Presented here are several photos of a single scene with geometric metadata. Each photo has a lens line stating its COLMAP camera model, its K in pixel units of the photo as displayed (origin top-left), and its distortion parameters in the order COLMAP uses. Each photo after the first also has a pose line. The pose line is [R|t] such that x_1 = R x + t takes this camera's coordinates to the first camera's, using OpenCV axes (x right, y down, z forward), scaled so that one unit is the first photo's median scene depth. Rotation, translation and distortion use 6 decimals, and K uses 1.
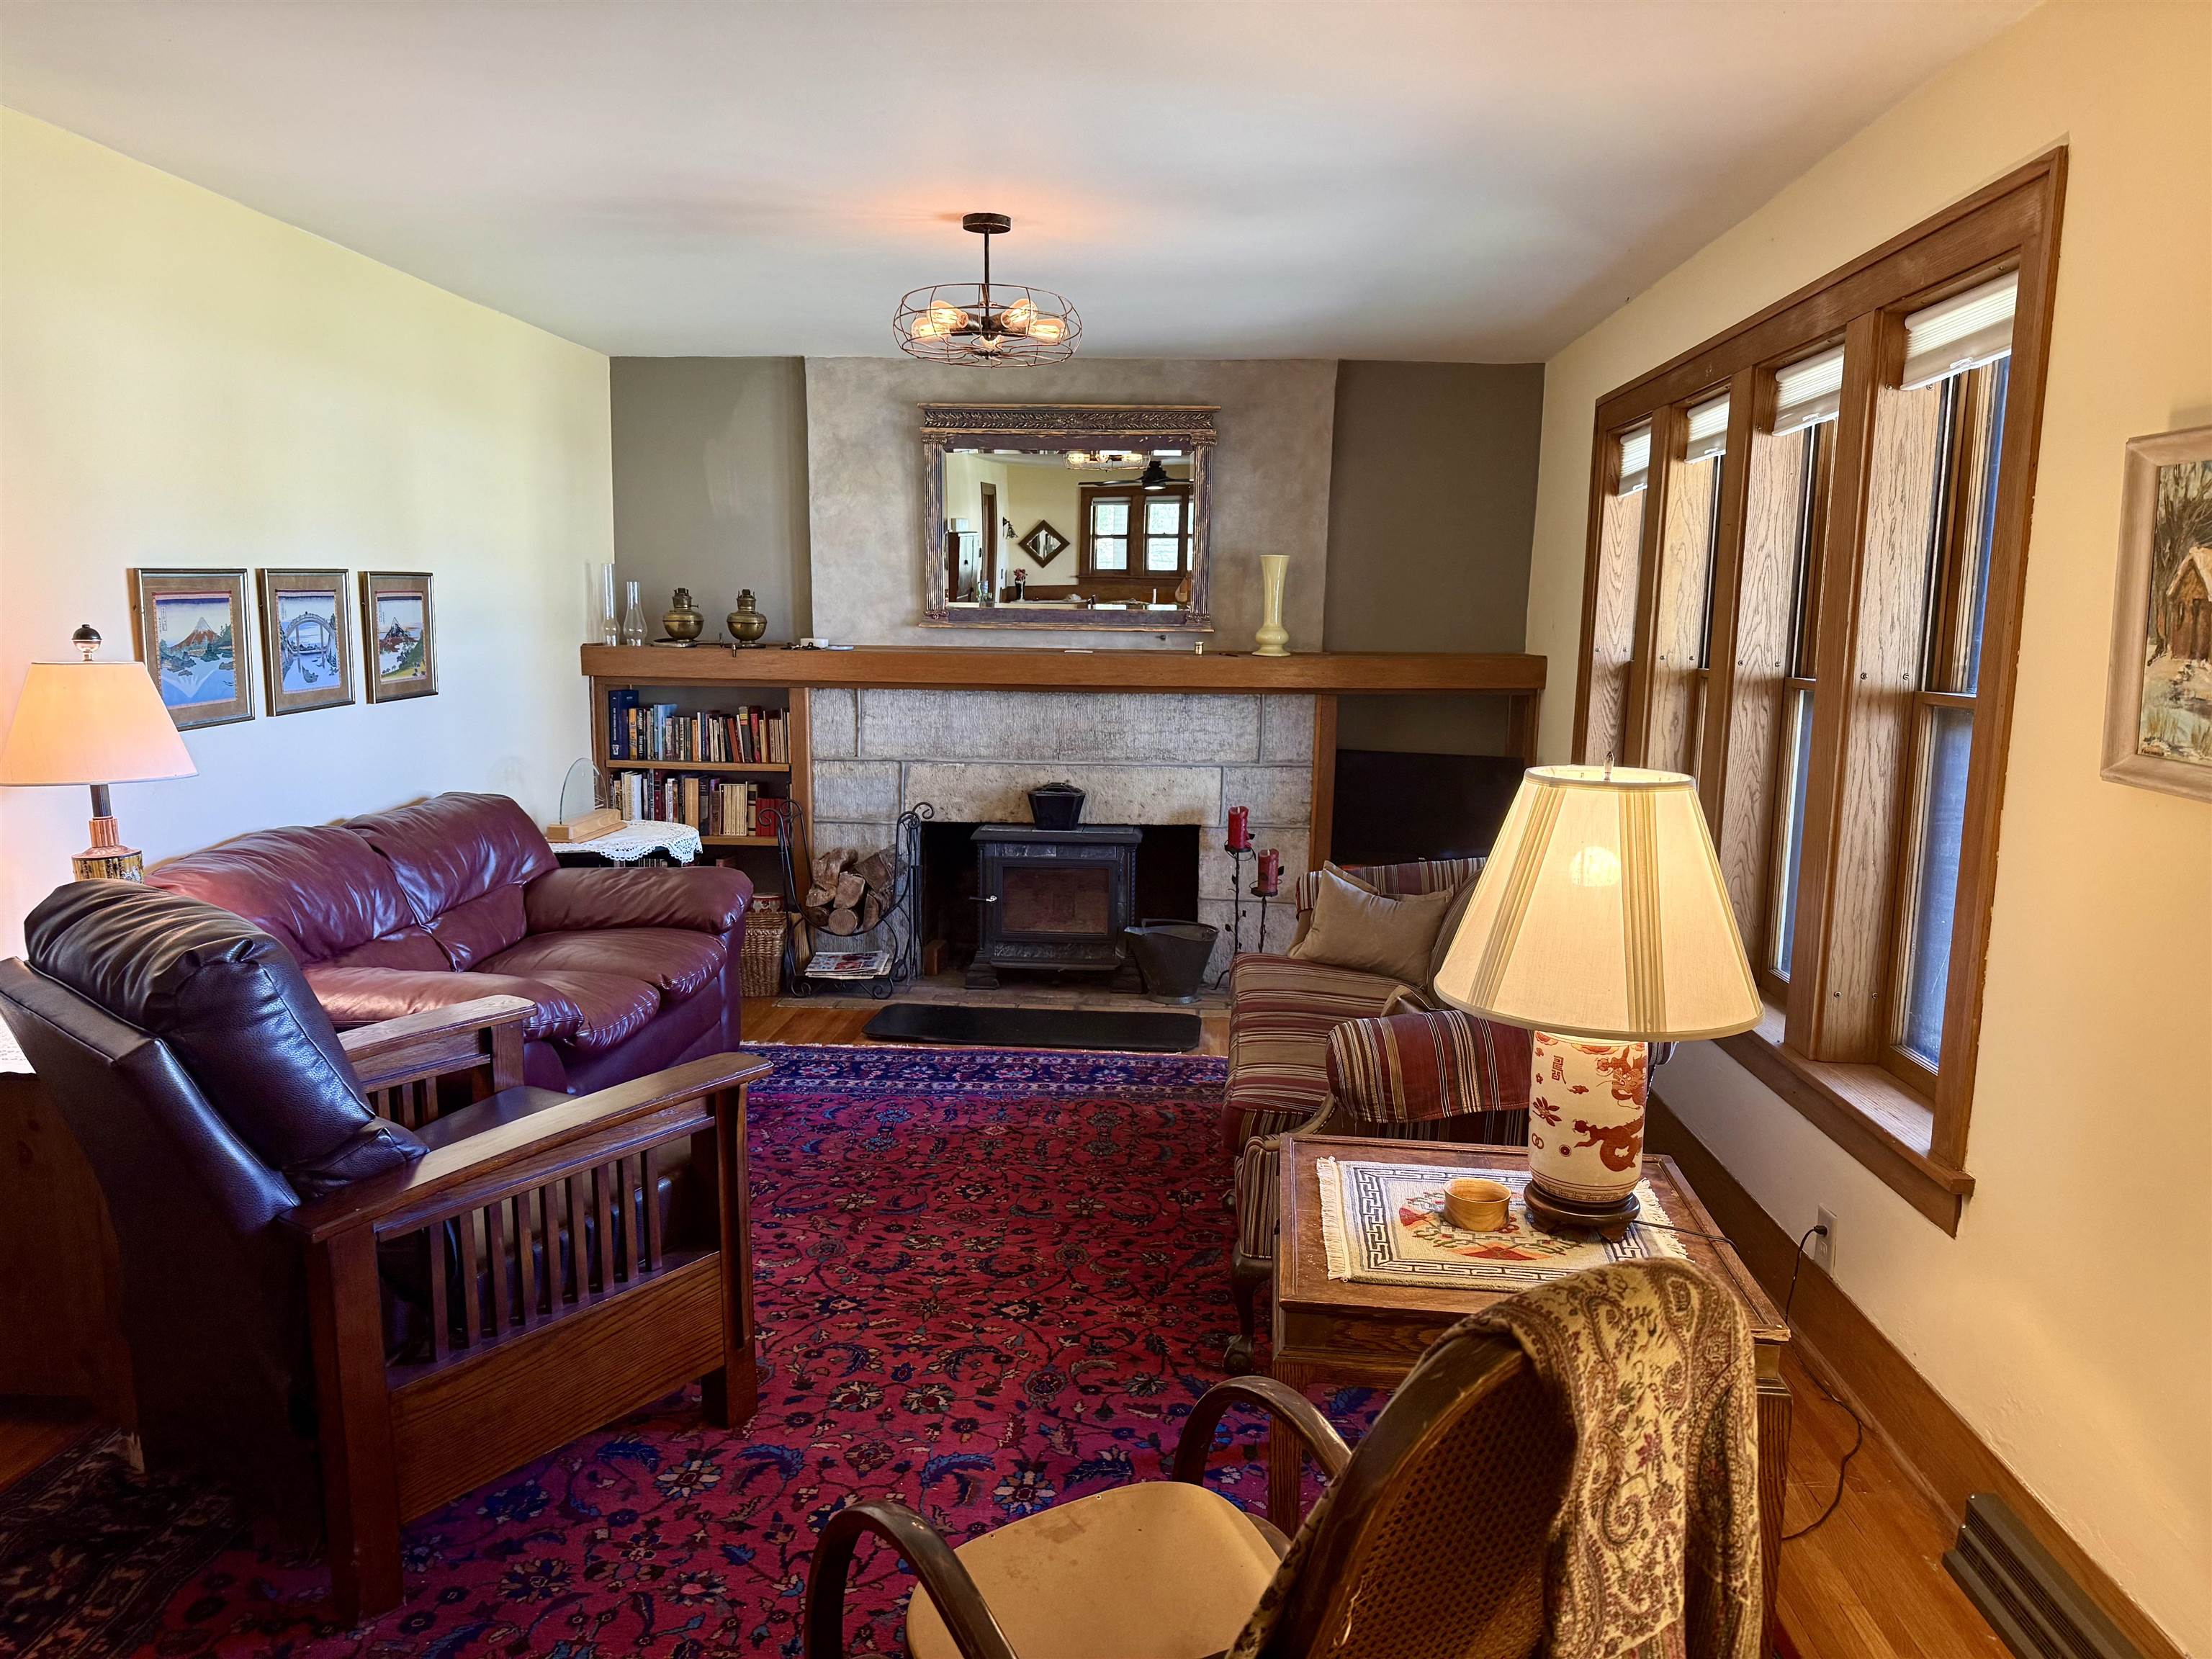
lens RADIAL K [[1559.8, 0, 1097.5], [0, 1559.8, 844.8], [0, 0, 1]] dist [0.070463, -0.090537]
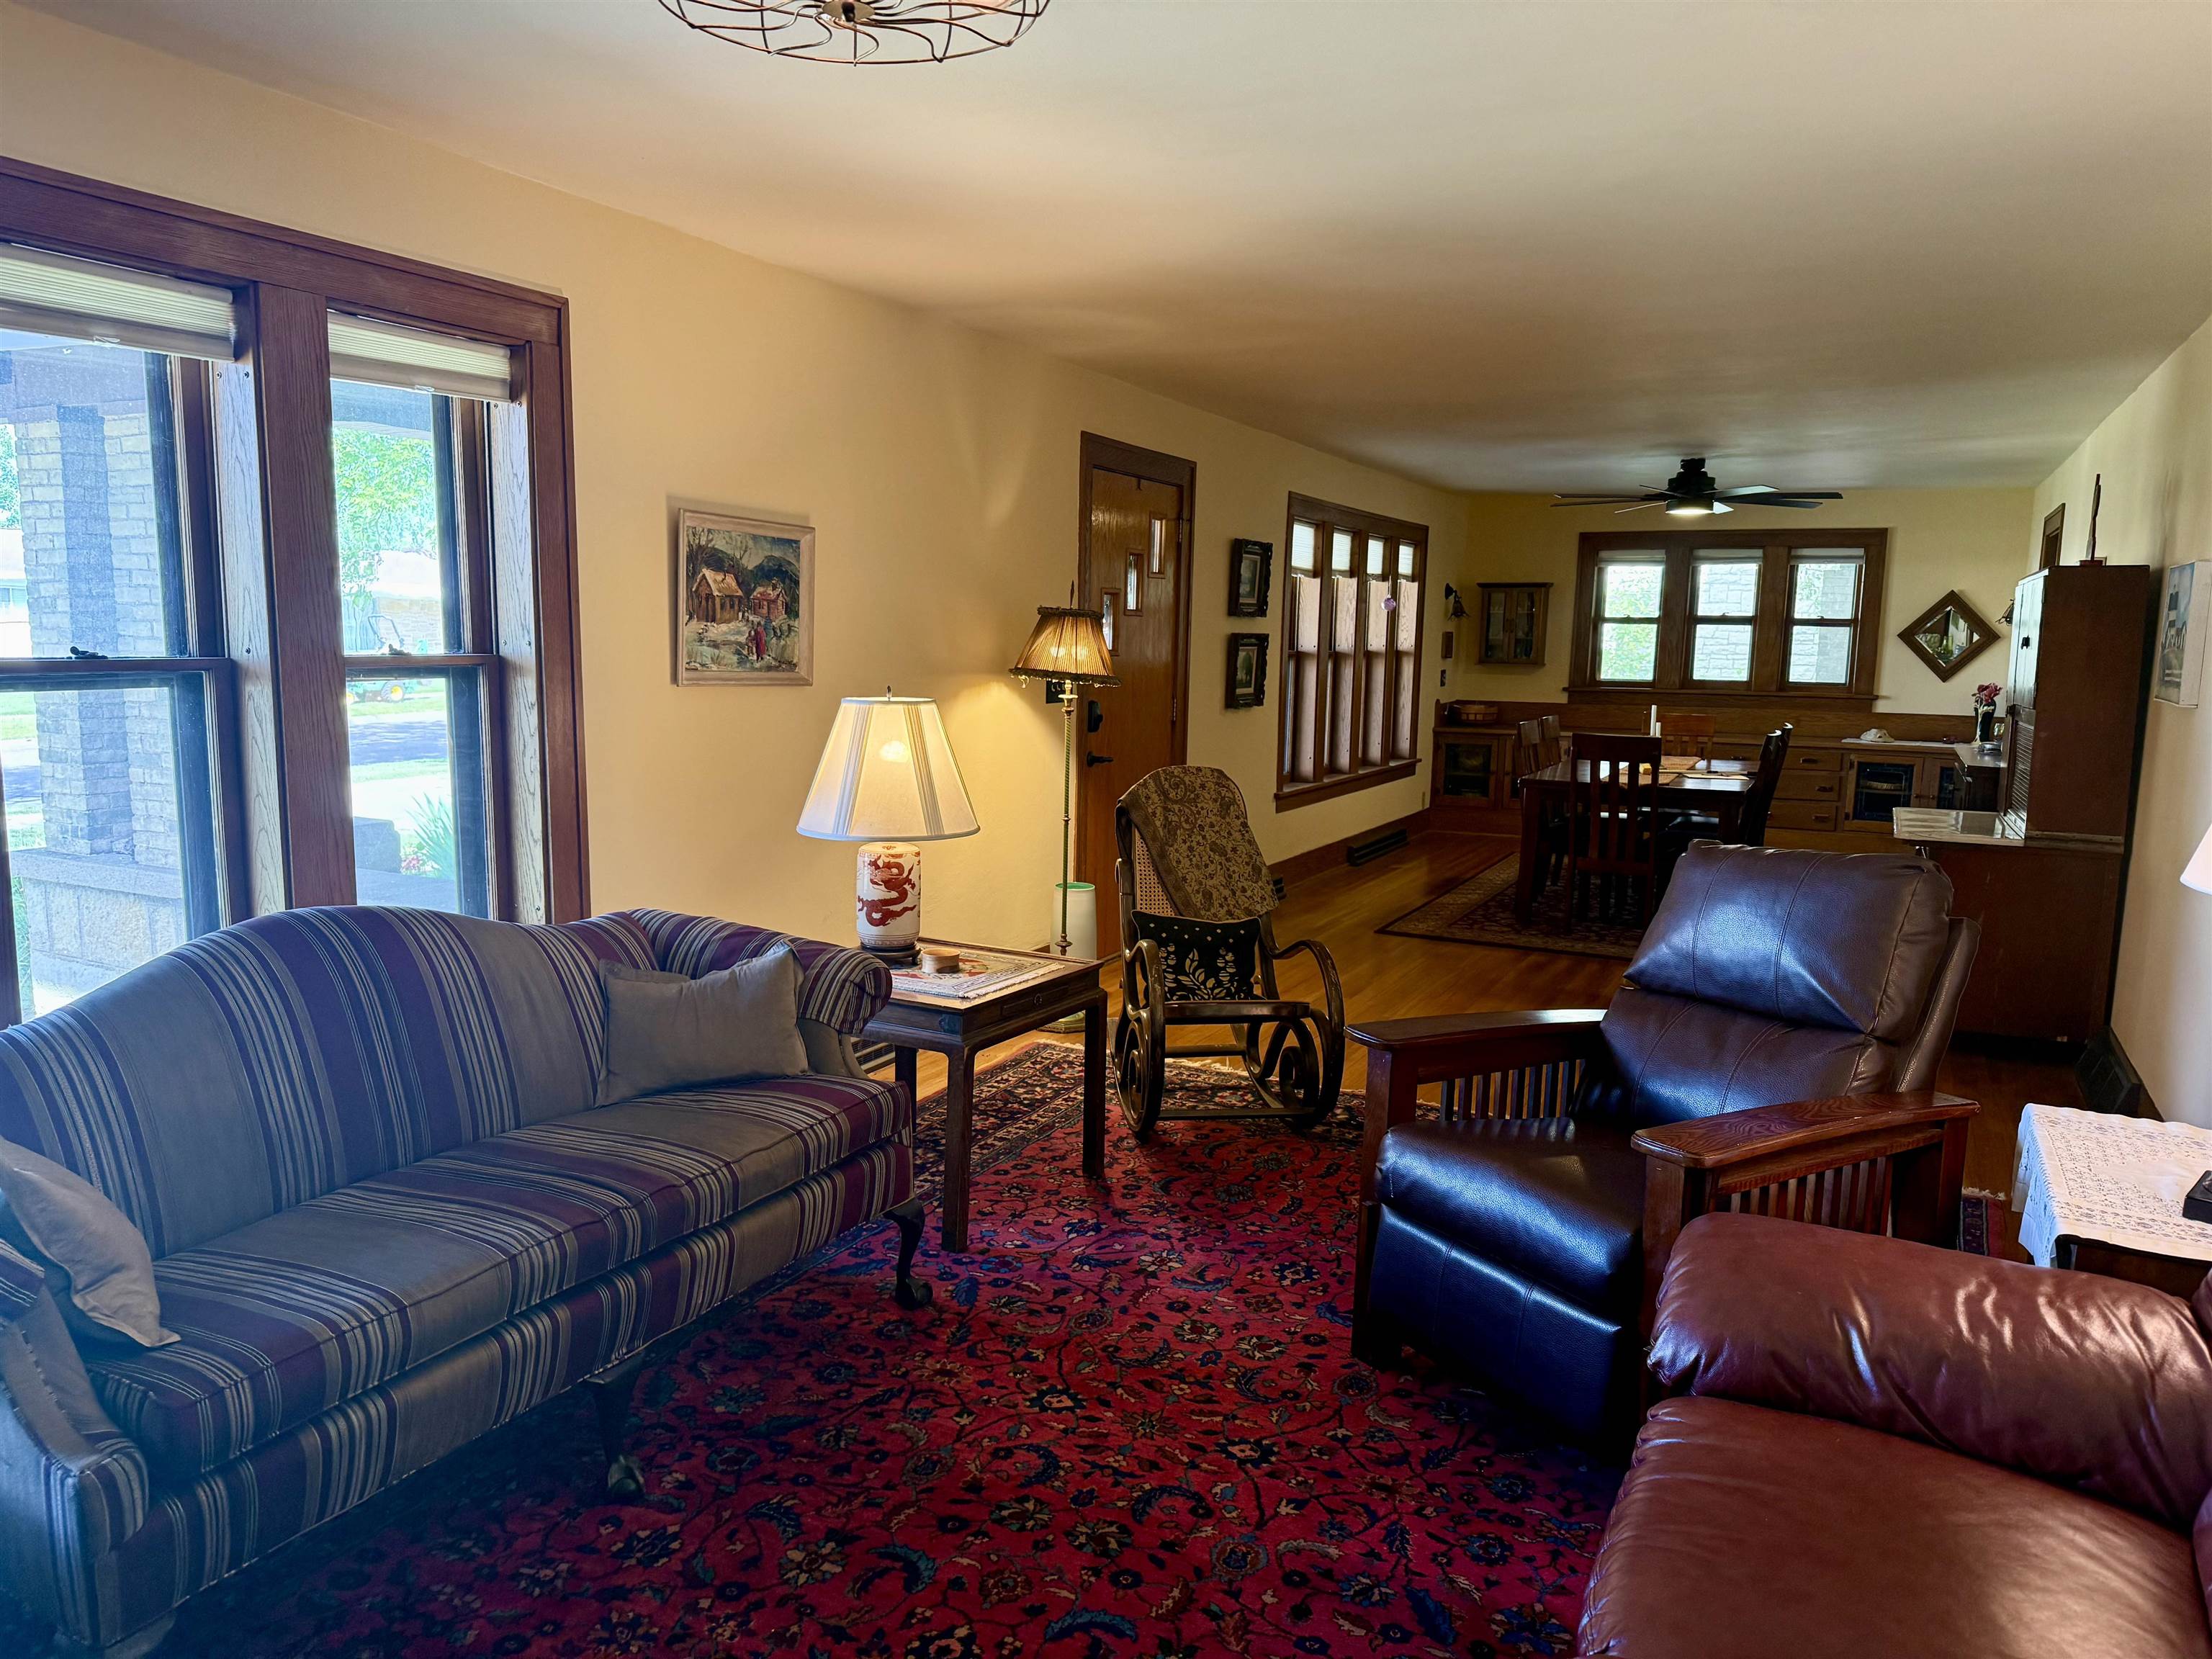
lens RADIAL K [[1559.8, 0, 1095.5], [0, 1559.8, 866.5], [0, 0, 1]] dist [0.070463, -0.090537]
pose [[-0.921127, -0.091346, 0.378392, -0.205358], [0.024525, 0.956526, 0.290612, -0.134557], [-0.388488, 0.276971, -0.878842, 0.914341]]
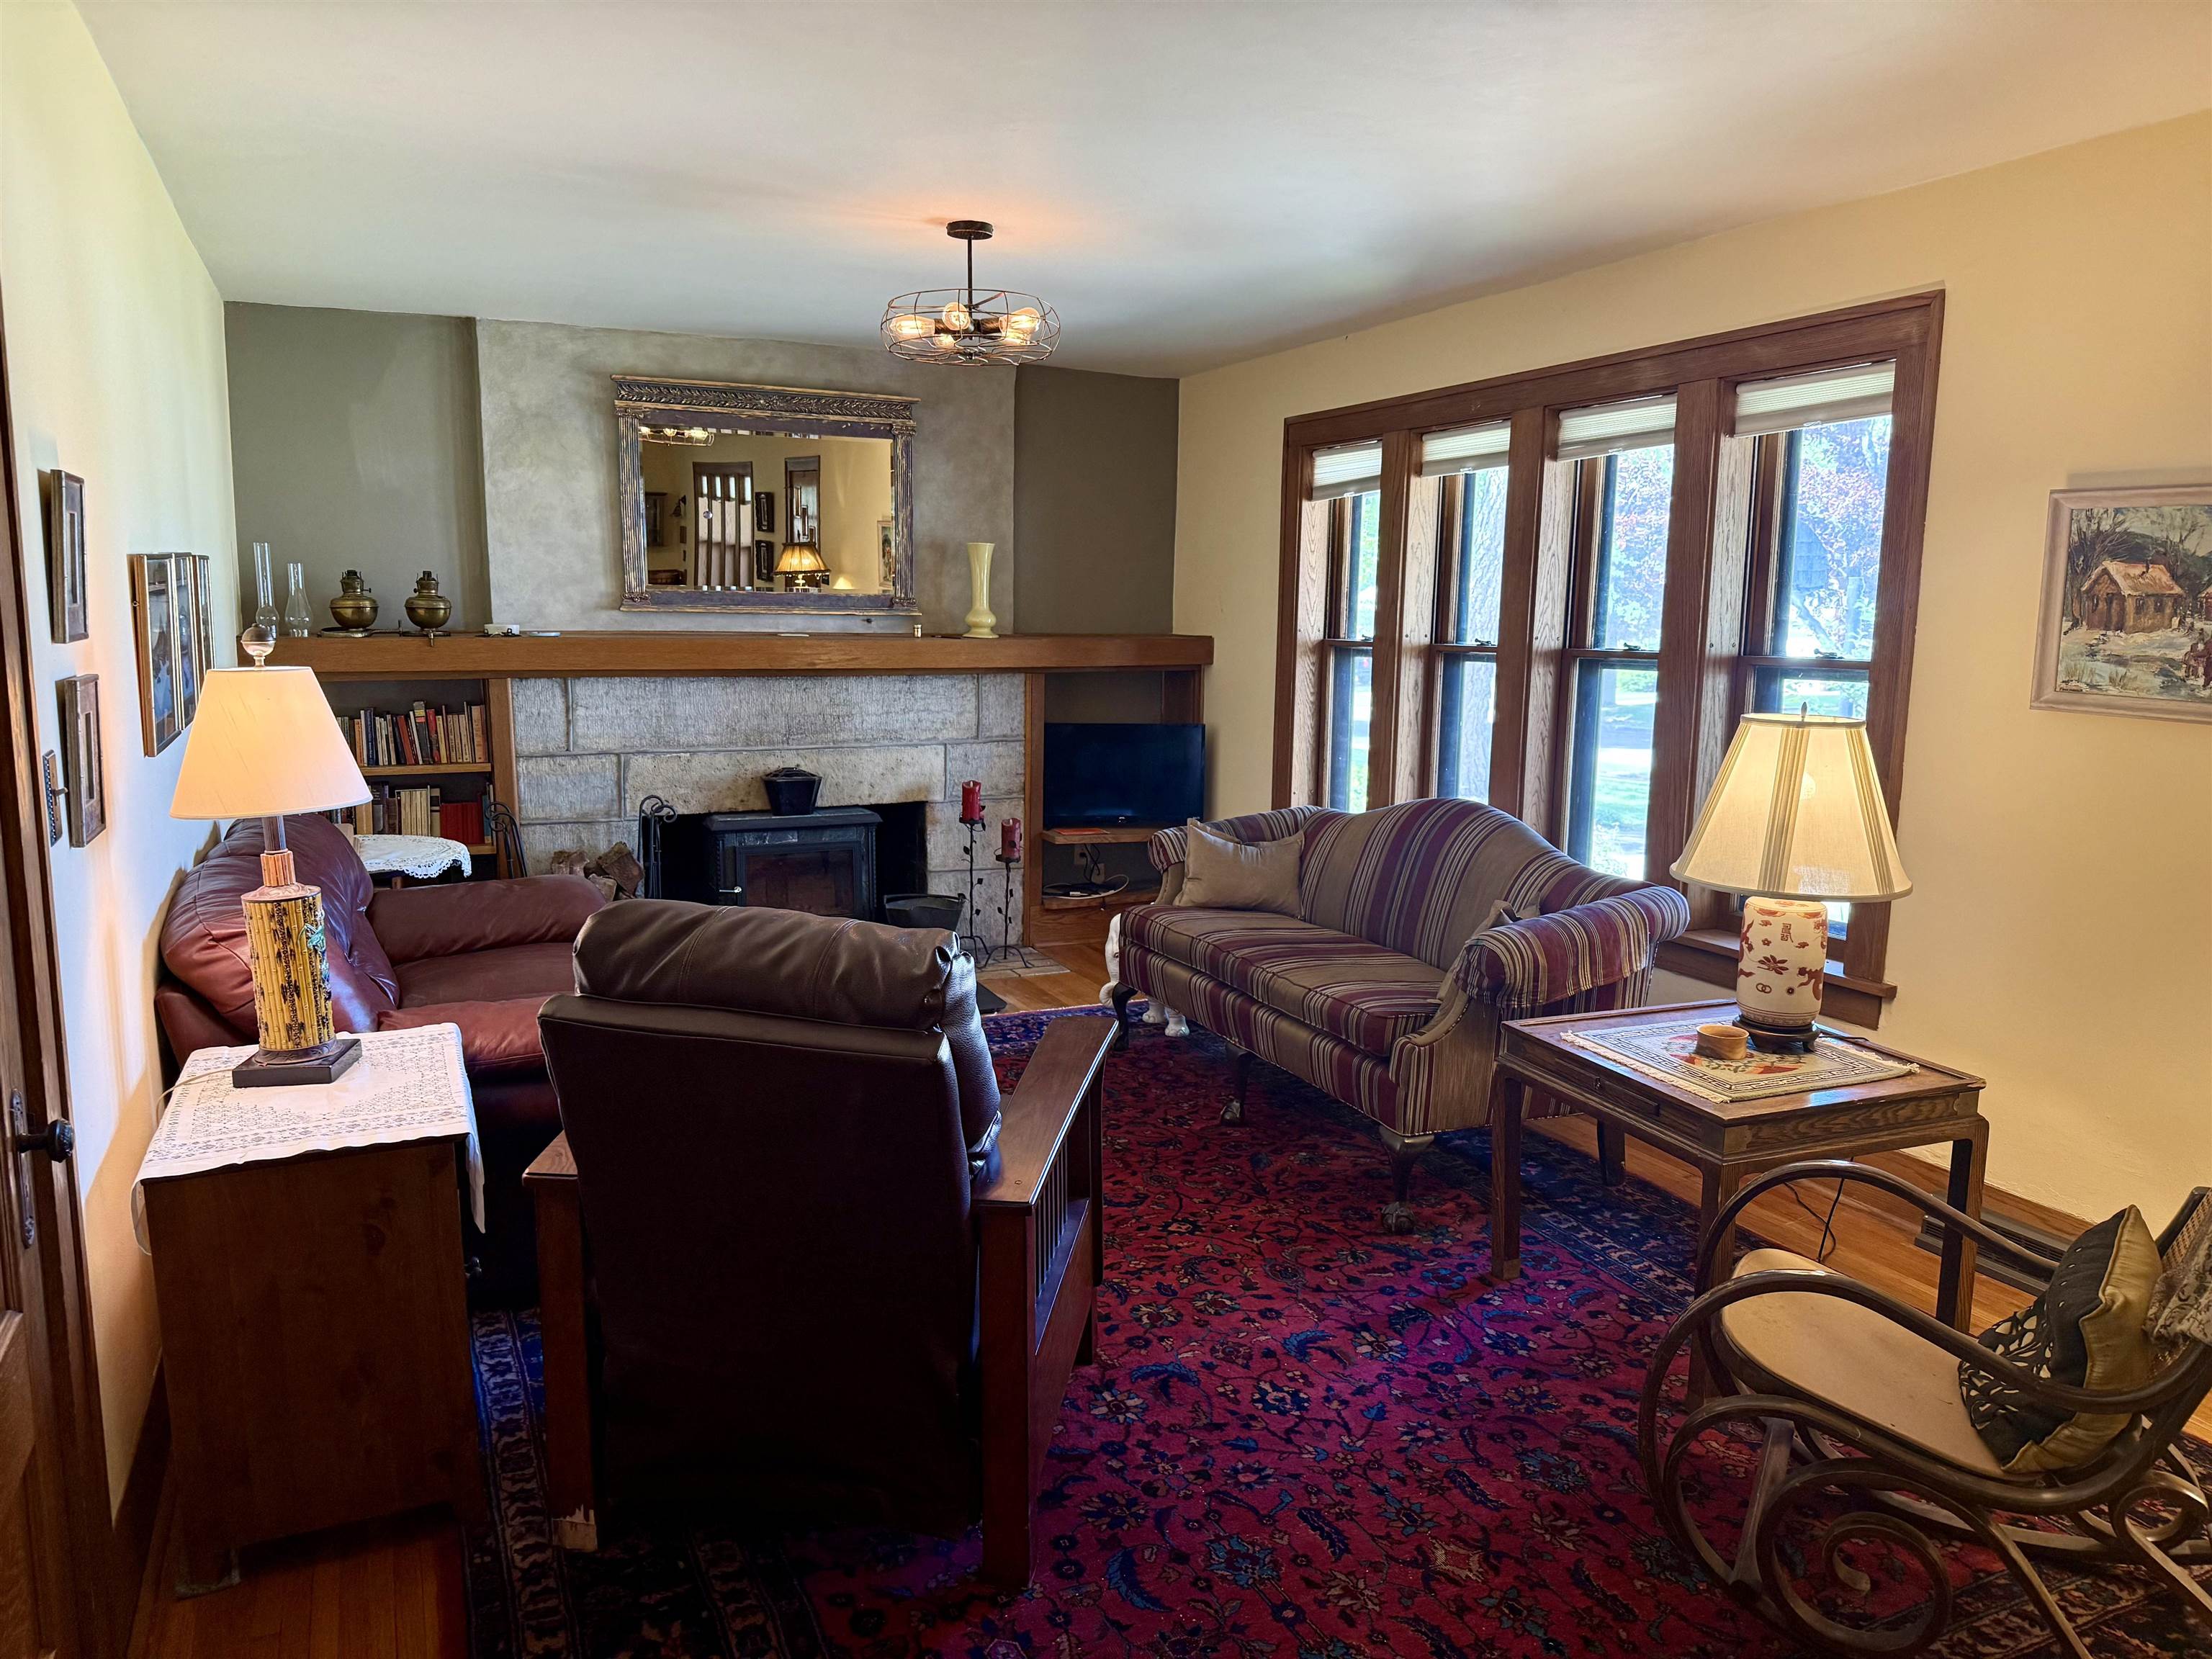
lens RADIAL K [[1559.8, 0, 1118.4], [0, 1559.8, 844.5], [0, 0, 1]] dist [0.070463, -0.090537]
pose [[0.877517, -0.078101, 0.473143, -0.323827], [0.071459, 0.996929, 0.032030, -0.007928], [-0.474192, 0.005704, 0.880403, 0.020154]]
